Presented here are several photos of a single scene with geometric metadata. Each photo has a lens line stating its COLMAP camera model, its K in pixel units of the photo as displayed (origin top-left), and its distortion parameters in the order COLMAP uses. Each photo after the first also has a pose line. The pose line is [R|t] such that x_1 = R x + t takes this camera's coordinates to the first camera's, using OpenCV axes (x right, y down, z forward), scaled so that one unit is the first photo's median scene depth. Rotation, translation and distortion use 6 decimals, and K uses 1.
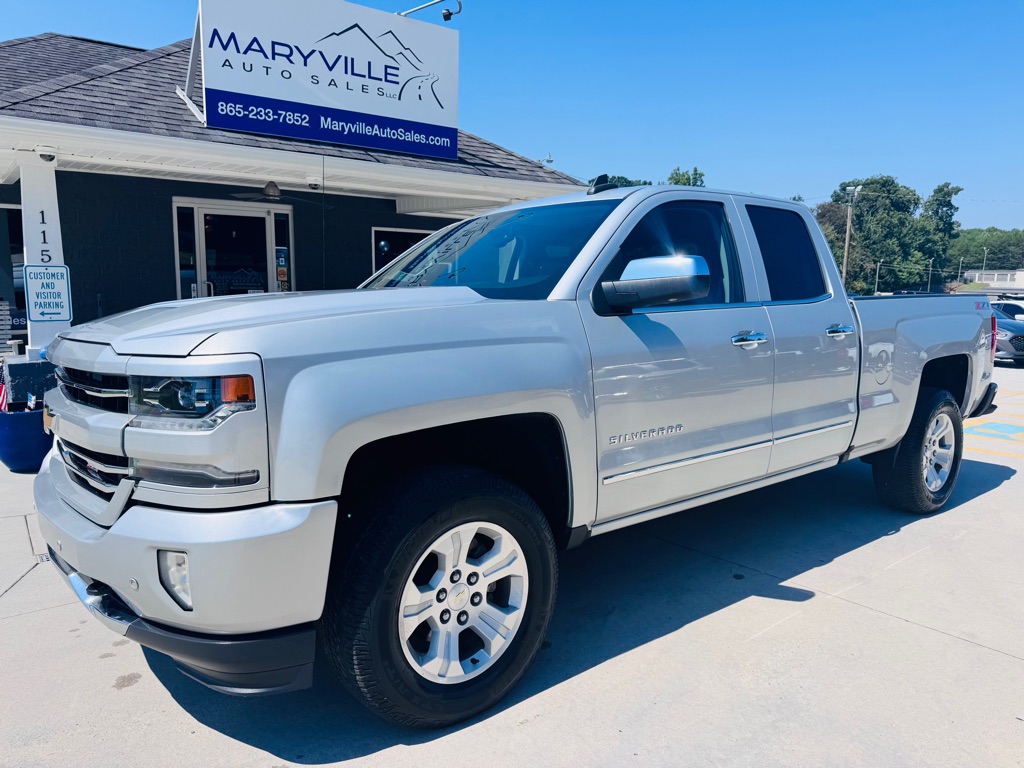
lens RADIAL K [[738.9, 0, 512.5], [0, 738.9, 384.9], [0, 0, 1]] dist [0.015296, -0.003366]
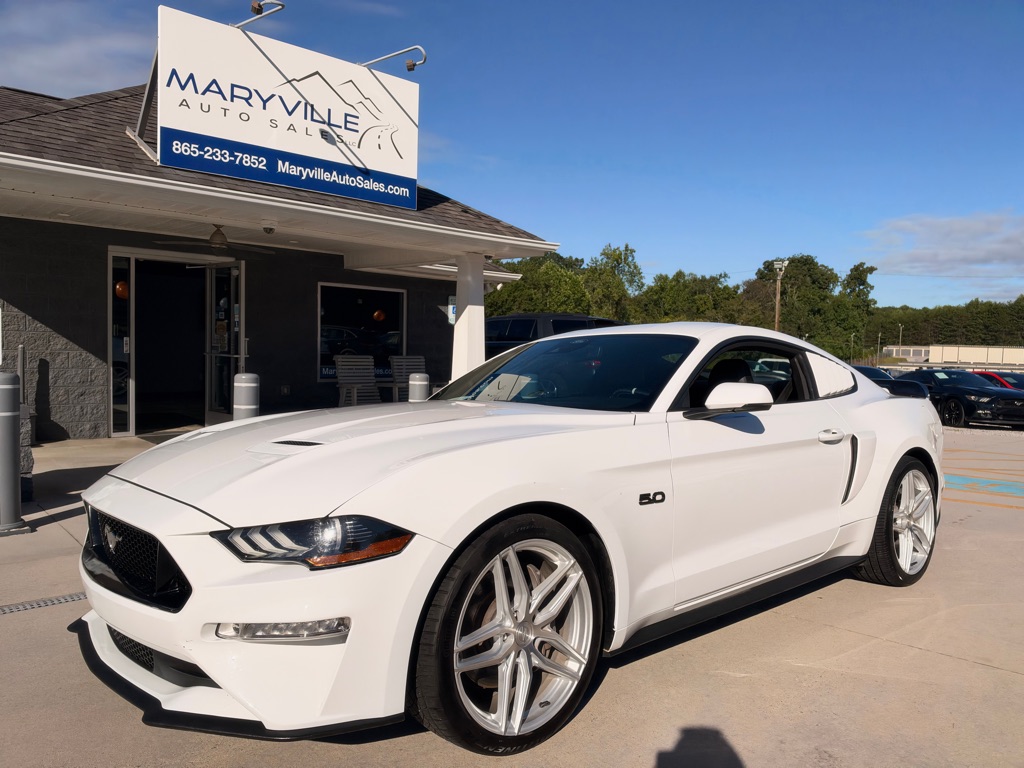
lens RADIAL K [[758.0, 0, 512.0], [0, 758.0, 384.0], [0, 0, 1]] dist [0.012149, -0.027915]
pose [[0.995868, 0.000897, 0.090809, -0.042574], [0.008387, 0.994769, -0.101809, 0.032980], [-0.090425, 0.102150, 0.990651, 0.014888]]
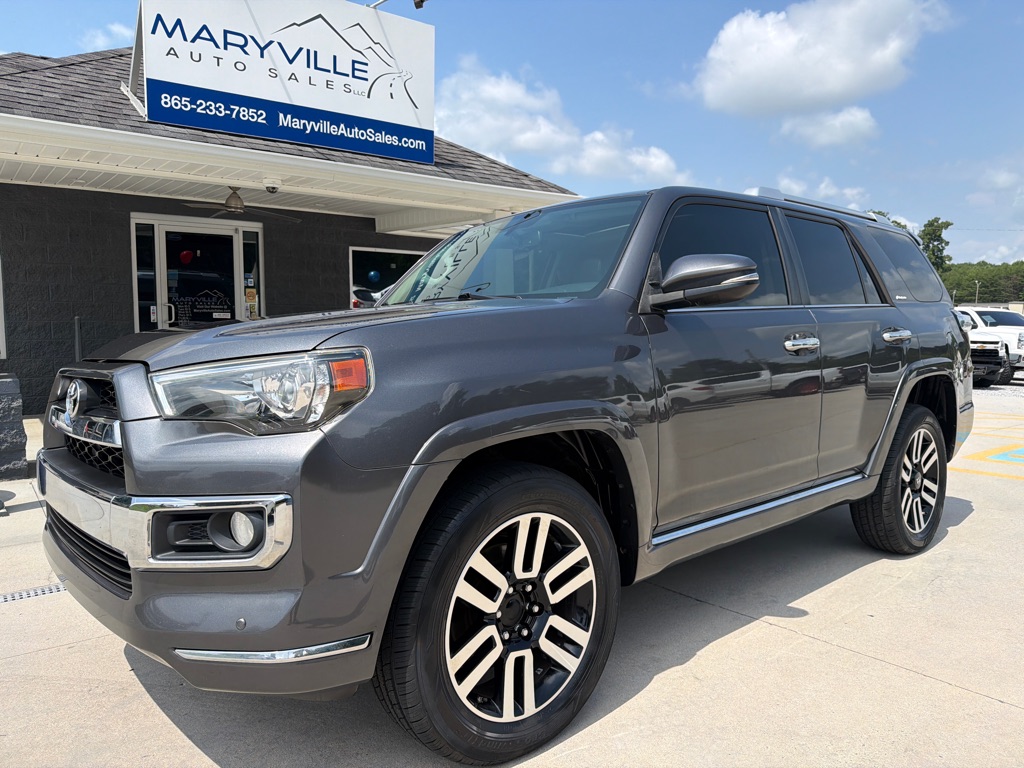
lens RADIAL K [[737.1, 0, 512.8], [0, 737.1, 381.8], [0, 0, 1]] dist [0.001466, -0.001764]
pose [[0.999960, -0.008303, 0.003308, 0.019707], [0.008472, 0.998456, -0.054891, 0.016534], [-0.002847, 0.054917, 0.998487, 0.115558]]
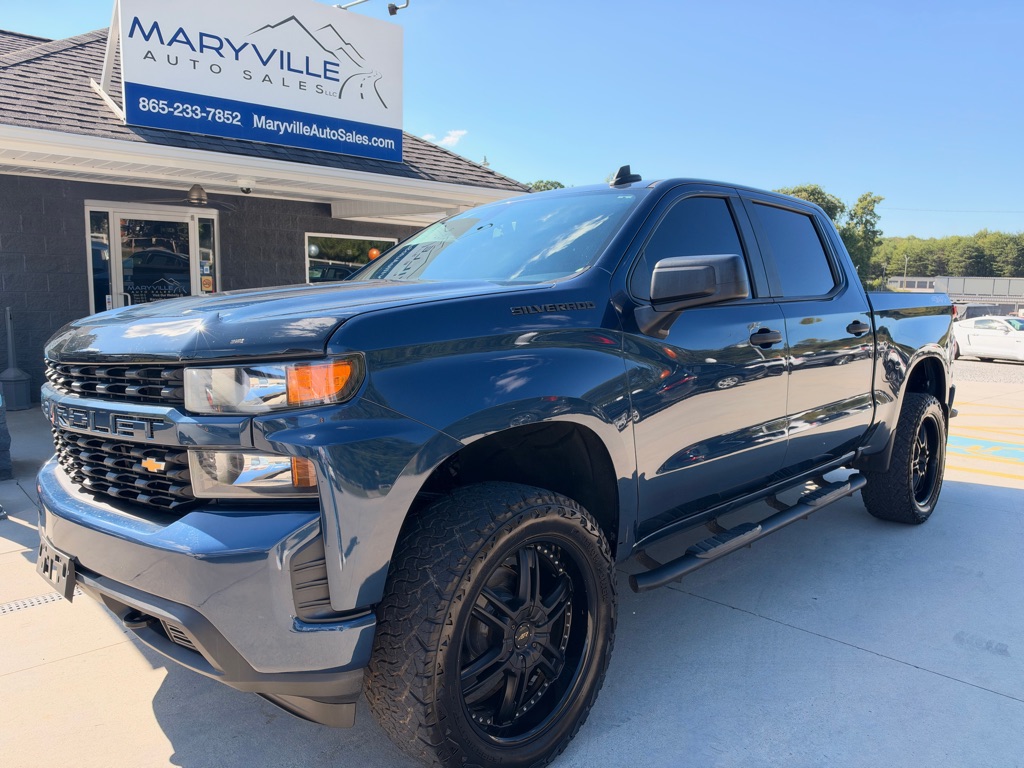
lens RADIAL K [[761.1, 0, 512.0], [0, 761.1, 384.0], [0, 0, 1]] dist [-0.020101, 0.009118]
pose [[0.996090, -0.010703, 0.087692, -0.026254], [0.011672, 0.999876, -0.010554, -0.015695], [-0.087568, 0.011536, 0.996092, 0.042771]]
